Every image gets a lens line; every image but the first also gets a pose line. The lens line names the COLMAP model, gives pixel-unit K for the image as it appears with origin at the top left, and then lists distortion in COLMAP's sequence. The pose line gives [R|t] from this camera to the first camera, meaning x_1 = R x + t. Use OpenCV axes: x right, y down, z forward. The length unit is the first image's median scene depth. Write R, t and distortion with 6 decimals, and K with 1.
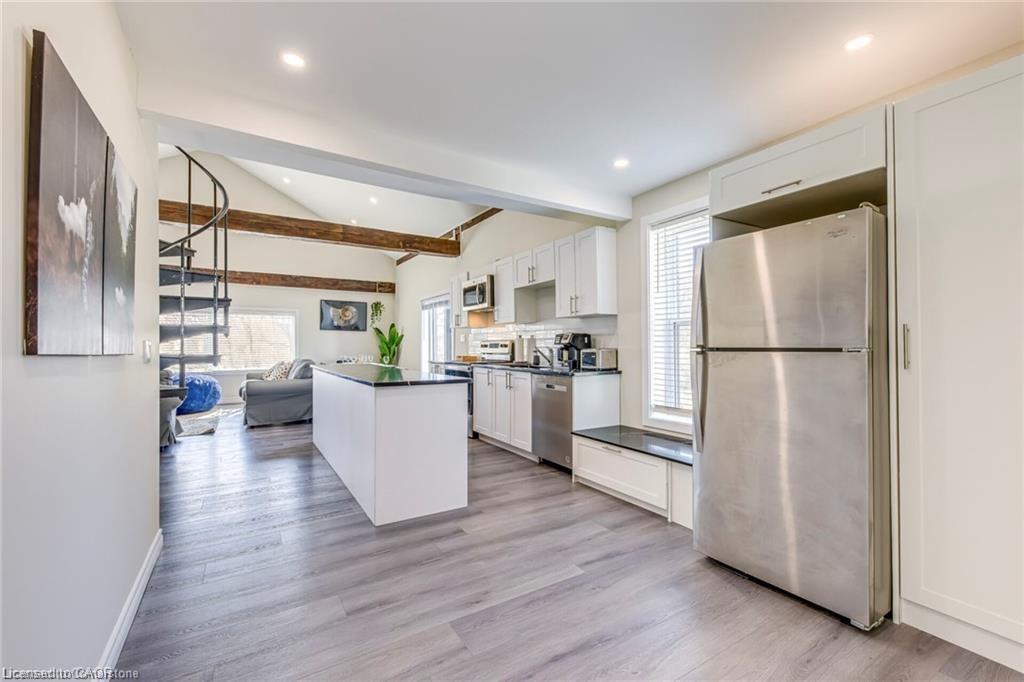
lens RADIAL K [[431.8, 0, 512.0], [0, 431.8, 341.0], [0, 0, 1]] dist [0.001351, 0.000080]
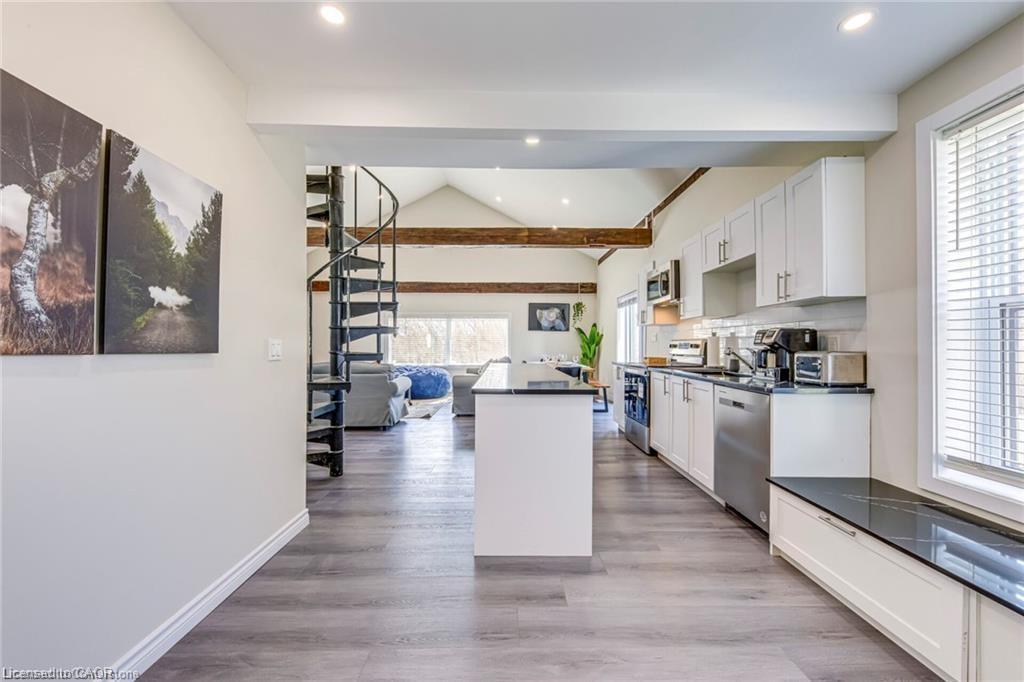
lens RADIAL K [[399.8, 0, 509.6], [0, 399.8, 344.0], [0, 0, 1]] dist [-0.000795, -0.000206]
pose [[0.851927, 0.003119, -0.523651, 0.101656], [0.001213, 0.999968, 0.007929, 0.001063], [0.523659, -0.007390, 0.851896, 0.232082]]
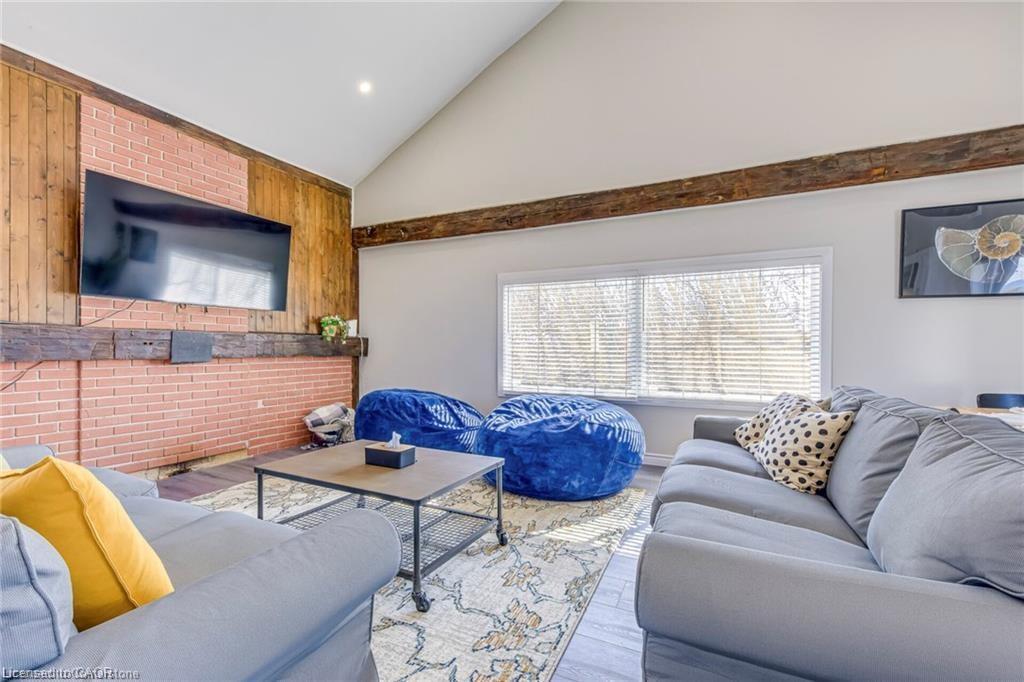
lens RADIAL K [[431.8, 0, 512.0], [0, 431.8, 341.0], [0, 0, 1]] dist [0.001351, 0.000080]
pose [[0.533651, 0.004930, -0.845691, -0.685710], [0.005436, 0.999942, 0.009260, 0.007745], [0.845688, -0.009538, 0.533593, 1.191968]]
